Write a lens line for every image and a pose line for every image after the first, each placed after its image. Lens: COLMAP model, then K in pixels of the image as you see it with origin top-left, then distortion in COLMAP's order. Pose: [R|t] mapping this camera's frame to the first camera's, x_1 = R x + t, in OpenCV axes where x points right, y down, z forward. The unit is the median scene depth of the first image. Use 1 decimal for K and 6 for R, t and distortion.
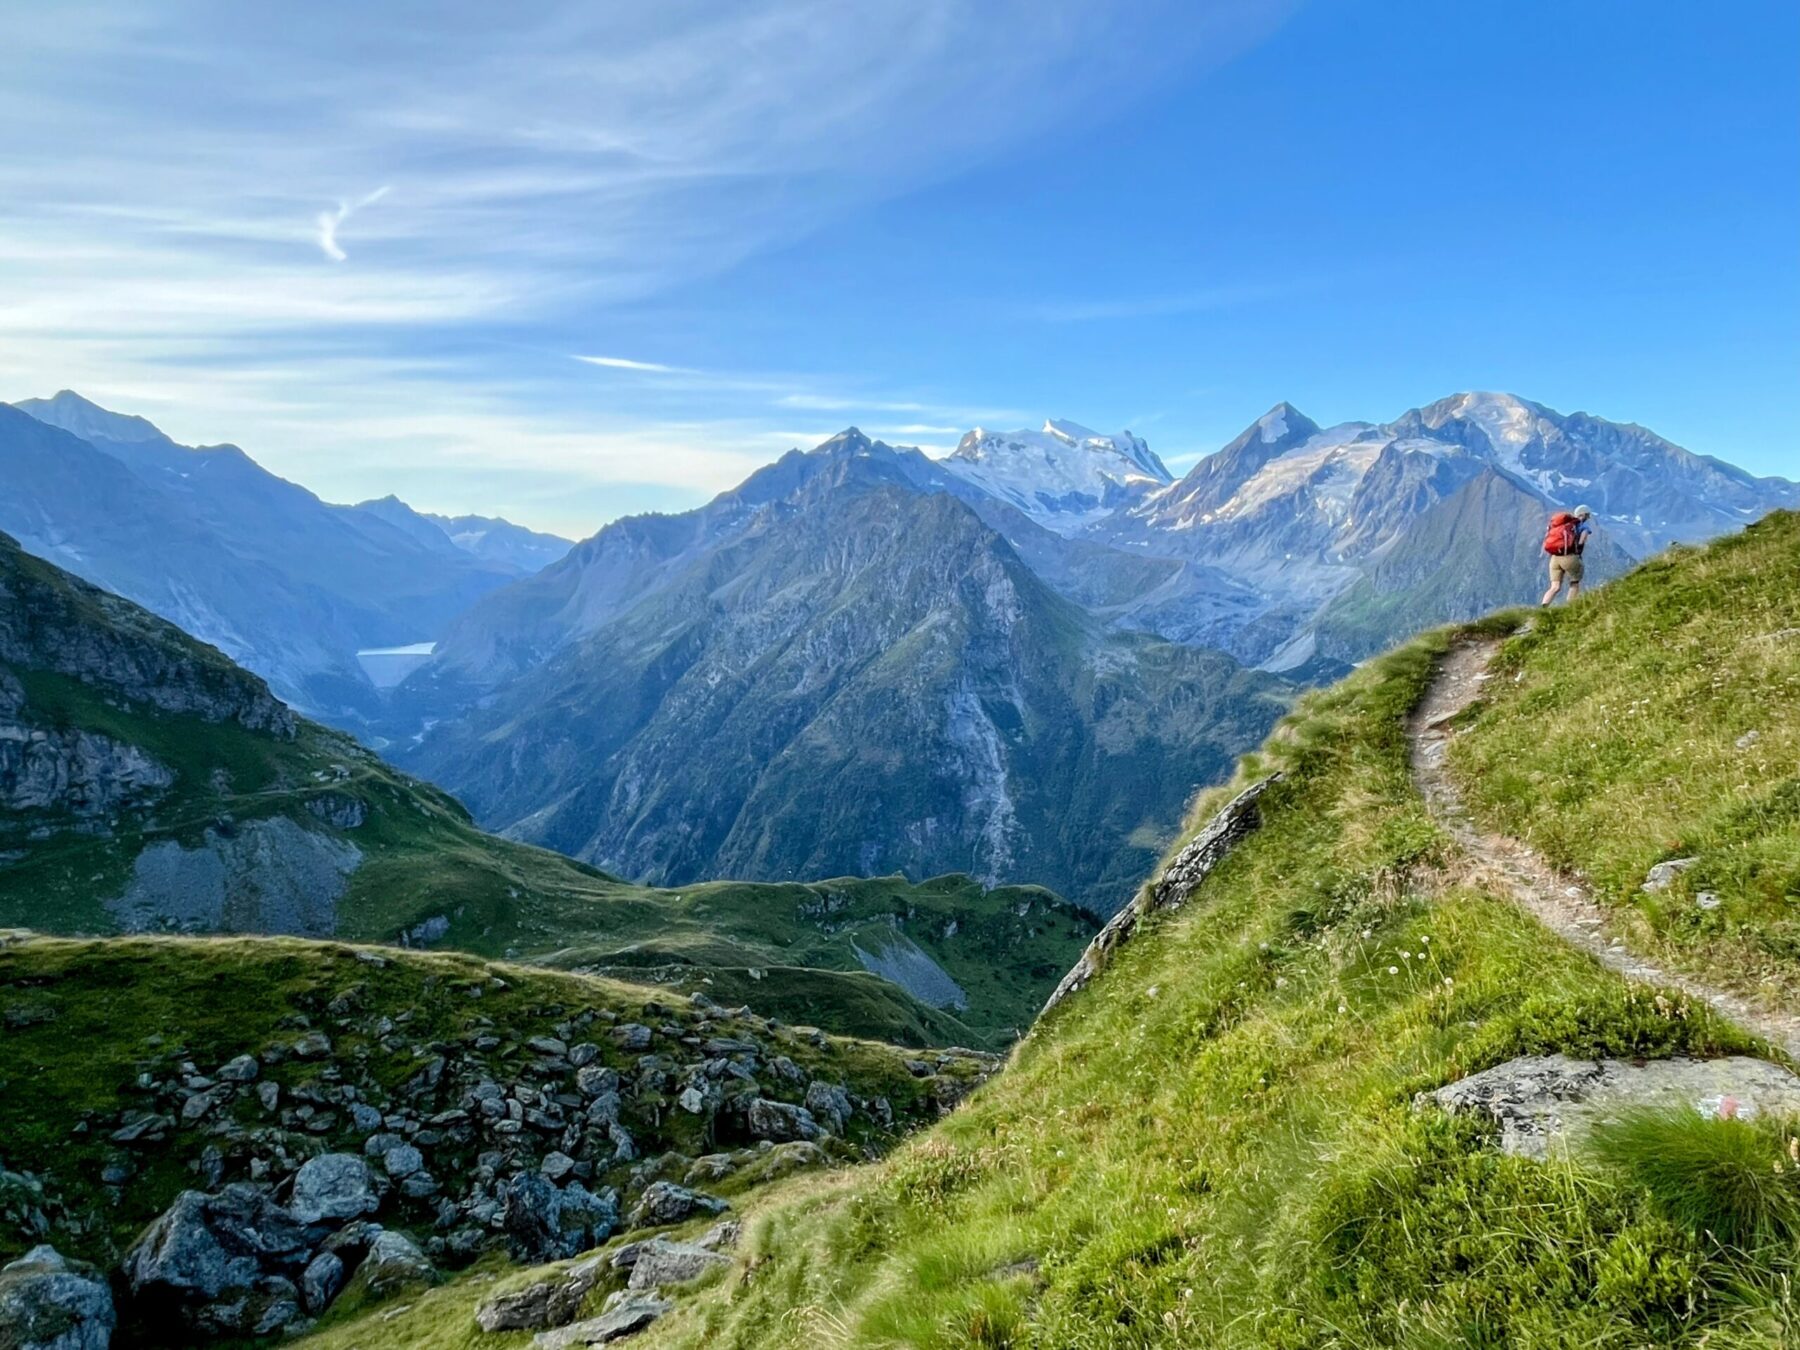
lens RADIAL K [[1073.2, 0, 915.1], [0, 1073.2, 667.6], [0, 0, 1]] dist [0.003735, -0.007961]
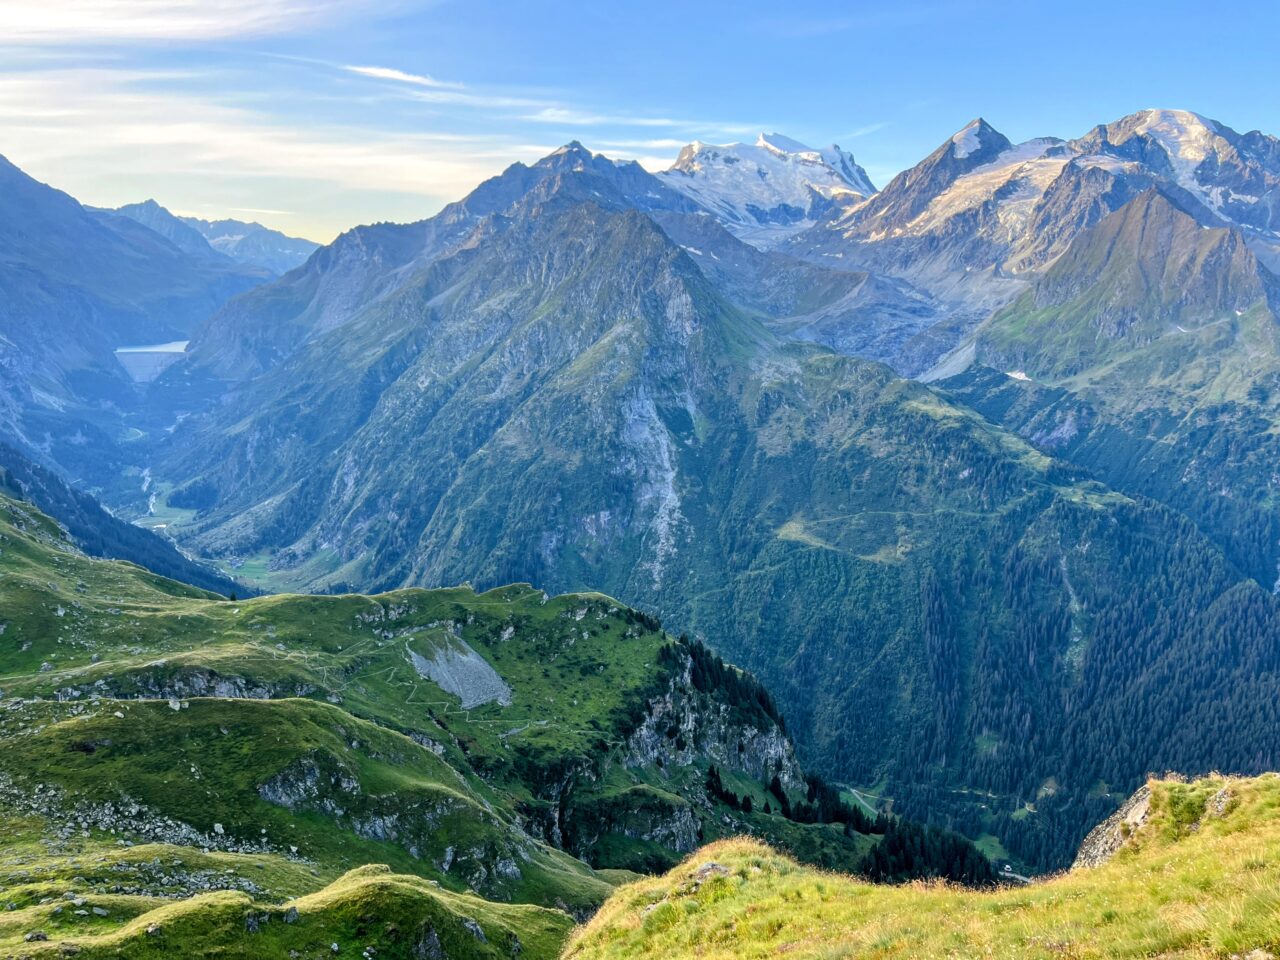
lens RADIAL K [[960.2, 0, 640.4], [0, 960.2, 486.6], [0, 0, 1]] dist [0.075065, -0.094150]
pose [[0.999938, 0.009426, -0.005902, 0.022502], [-0.008612, 0.992076, 0.125346, -0.004944], [0.007037, -0.125288, 0.992096, 0.000998]]
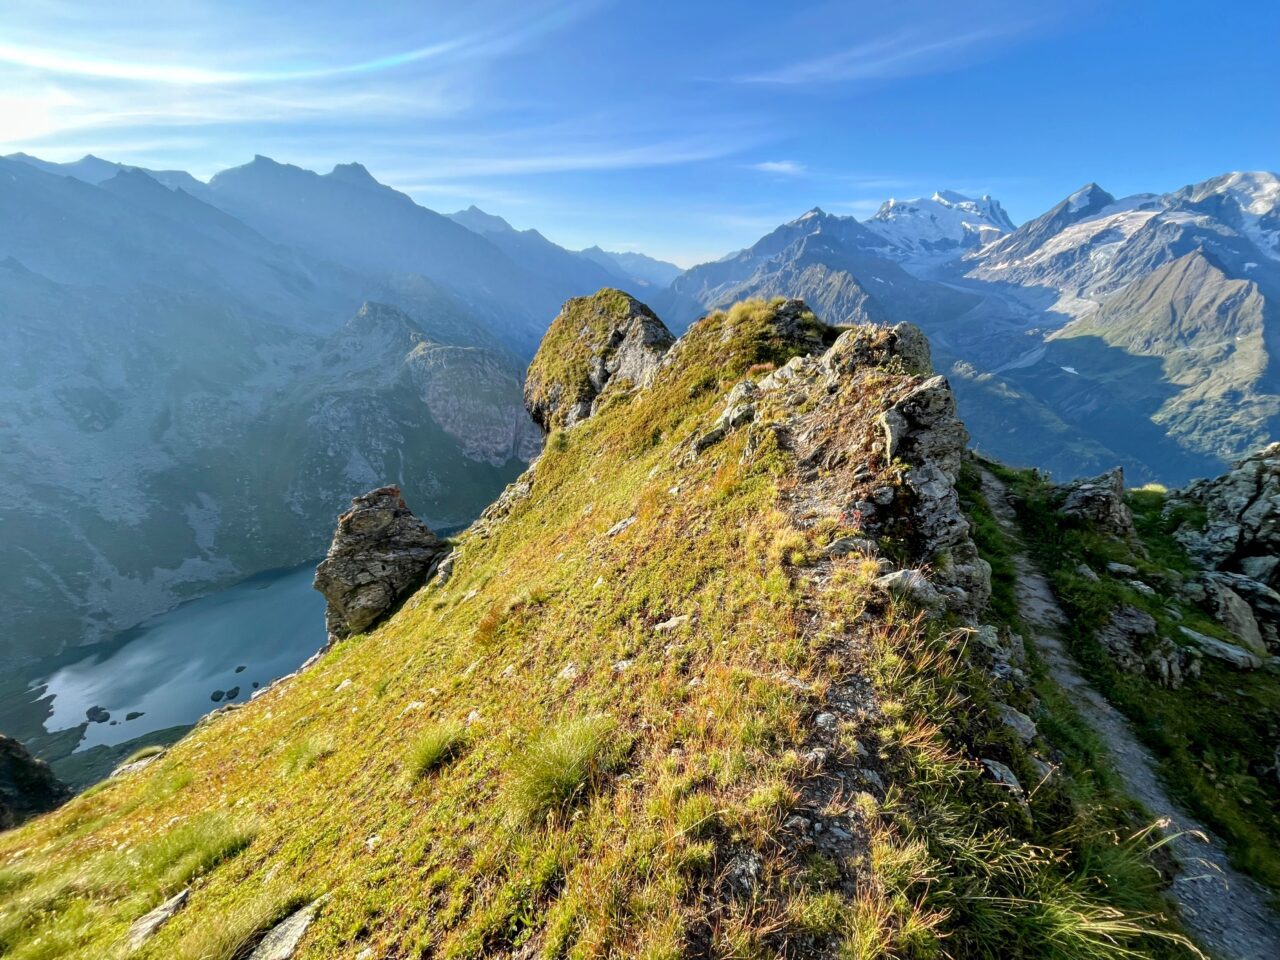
lens RADIAL K [[514.0, 0, 643.8], [0, 514.0, 479.9], [0, 0, 1]] dist [-0.004709, 0.000015]
pose [[0.935804, 0.125786, -0.329317, 0.021073], [-0.024002, 0.954741, 0.296468, -0.035048], [0.351704, -0.269531, 0.896469, -0.069381]]
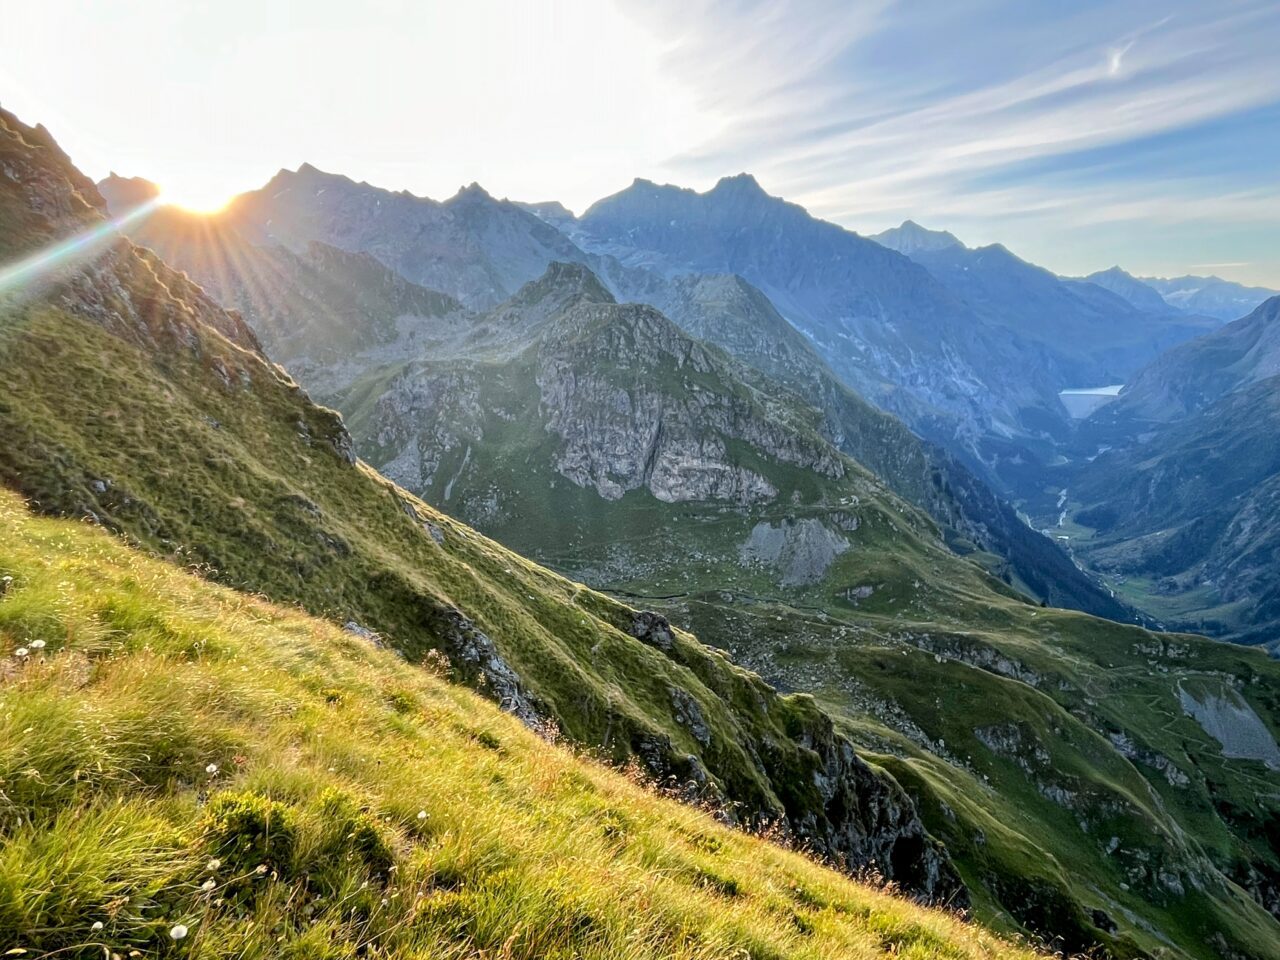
lens RADIAL K [[794.9, 0, 642.1], [0, 794.9, 471.0], [0, 0, 1]] dist [0.004616, -0.009058]
pose [[0.547502, 0.119015, -0.828298, 0.041250], [-0.040312, 0.992436, 0.115953, -0.010039], [0.835833, -0.030094, 0.548159, -0.007634]]
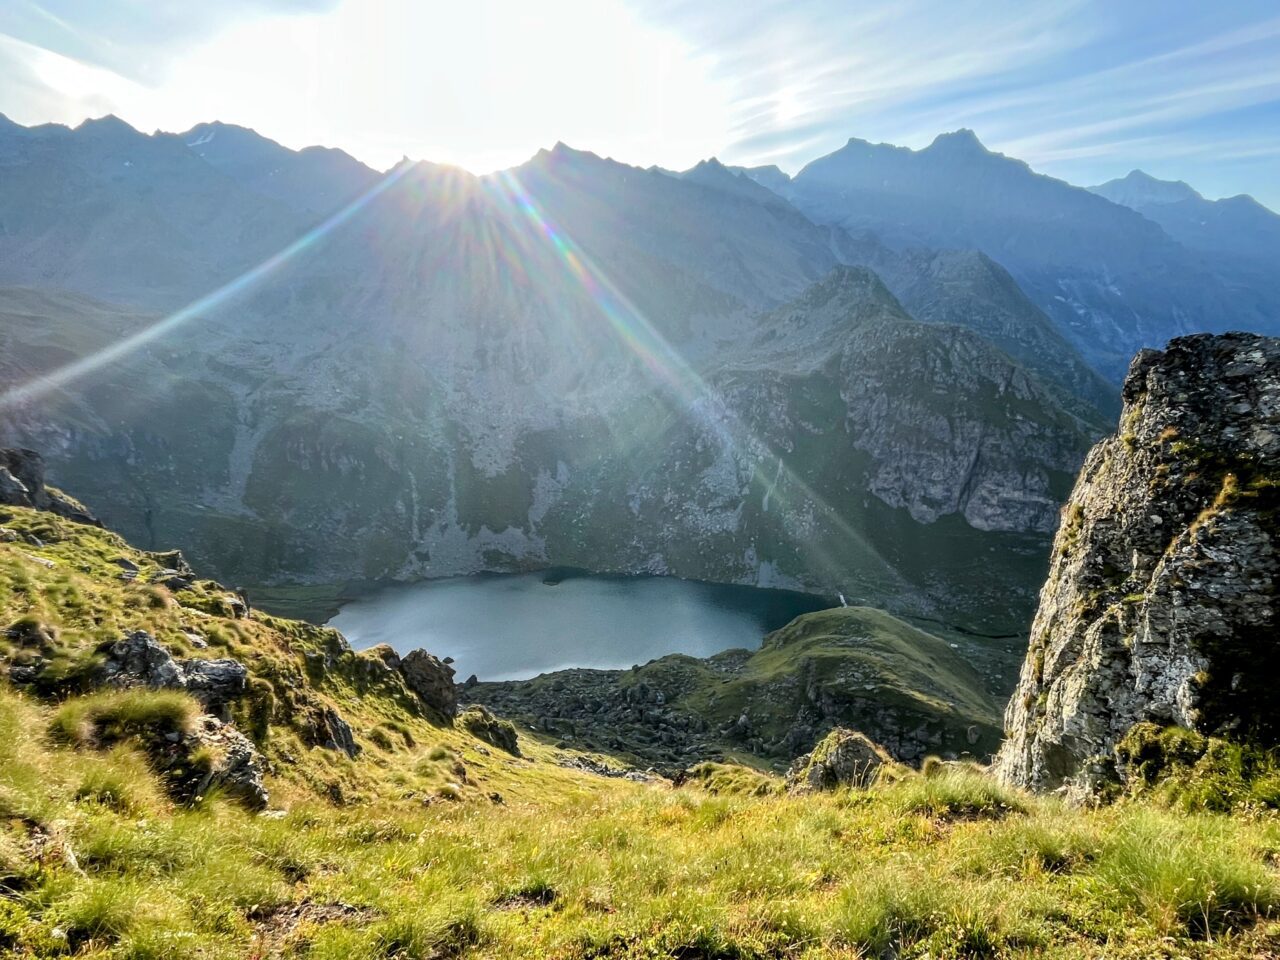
lens RADIAL K [[725.3, 0, 643.6], [0, 725.3, 473.3], [0, 0, 1]] dist [-0.002297, -0.004090]
pose [[0.333598, 0.221906, -0.916226, 0.025209], [-0.059288, 0.974916, 0.214534, -0.023073], [0.940849, -0.017247, 0.338386, -0.029012]]
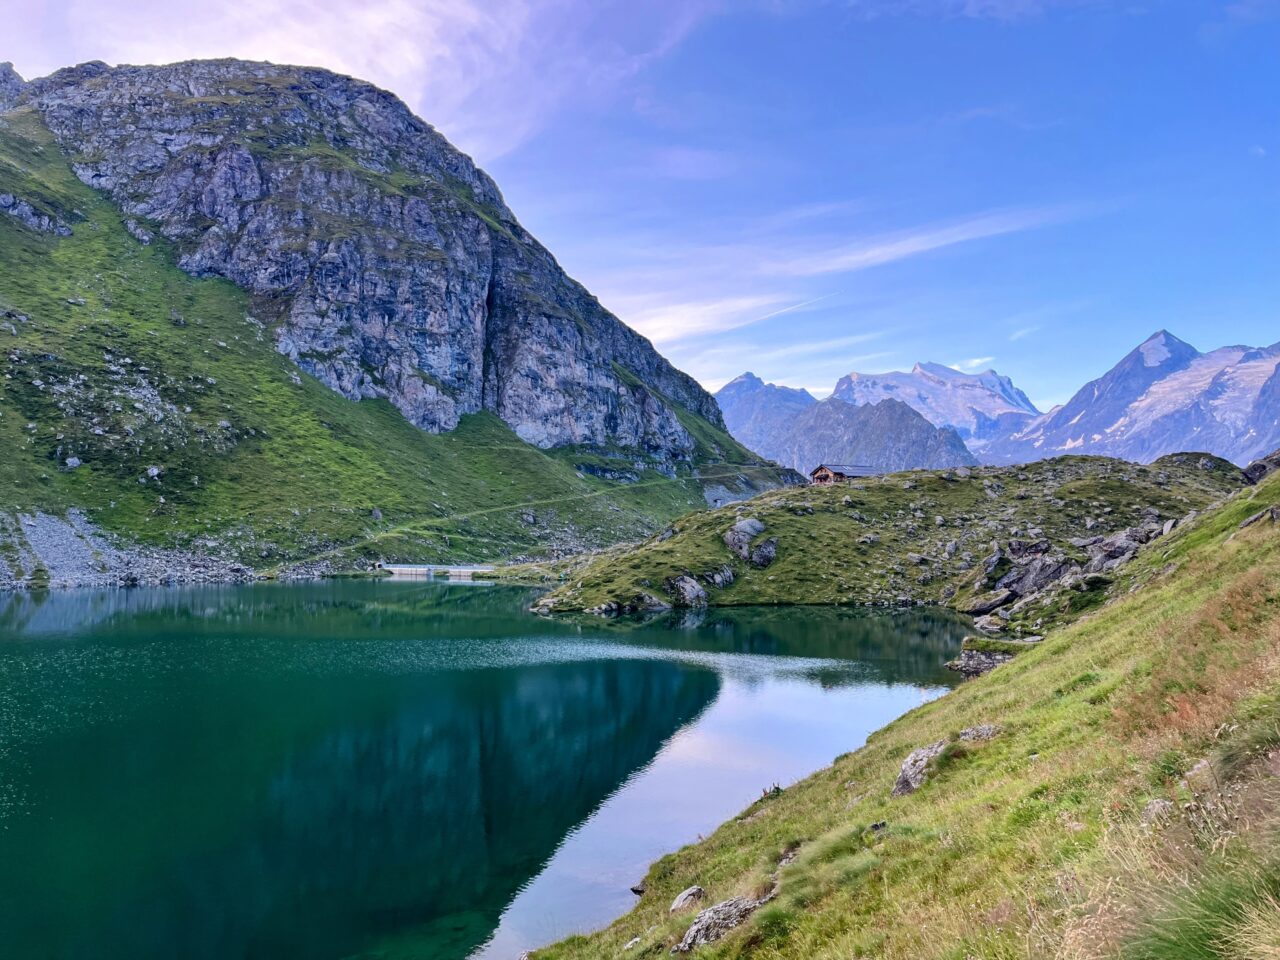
lens RADIAL K [[965.8, 0, 640.3], [0, 965.8, 488.5], [0, 0, 1]] dist [0.028301, -0.026163]
pose [[0.991179, -0.020389, -0.130952, -0.054809], [0.004808, 0.992977, -0.118207, 0.024216], [0.132443, 0.116535, 0.984316, -0.001382]]
